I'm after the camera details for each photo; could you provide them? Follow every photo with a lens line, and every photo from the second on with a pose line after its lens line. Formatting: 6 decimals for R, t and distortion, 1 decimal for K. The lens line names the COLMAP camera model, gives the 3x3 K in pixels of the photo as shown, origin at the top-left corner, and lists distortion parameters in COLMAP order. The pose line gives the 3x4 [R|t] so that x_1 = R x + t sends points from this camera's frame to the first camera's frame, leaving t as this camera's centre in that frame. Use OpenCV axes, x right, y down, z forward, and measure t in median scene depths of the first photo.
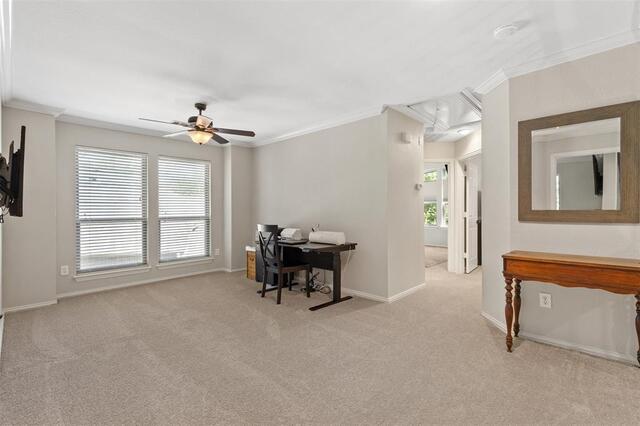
lens RADIAL K [[291.8, 0, 320.1], [0, 291.8, 210.8], [0, 0, 1]] dist [0.001571, -0.000045]
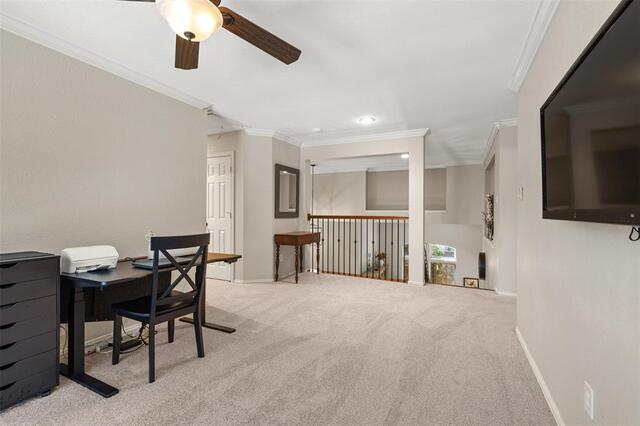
lens RADIAL K [[291.8, 0, 319.4], [0, 291.8, 211.1], [0, 0, 1]] dist [0.001571, -0.000045]
pose [[-0.297561, 0.001365, 0.954702, -1.228561], [-0.000121, 0.999999, -0.001467, -0.005578], [-0.954703, -0.000552, -0.297560, 1.317729]]
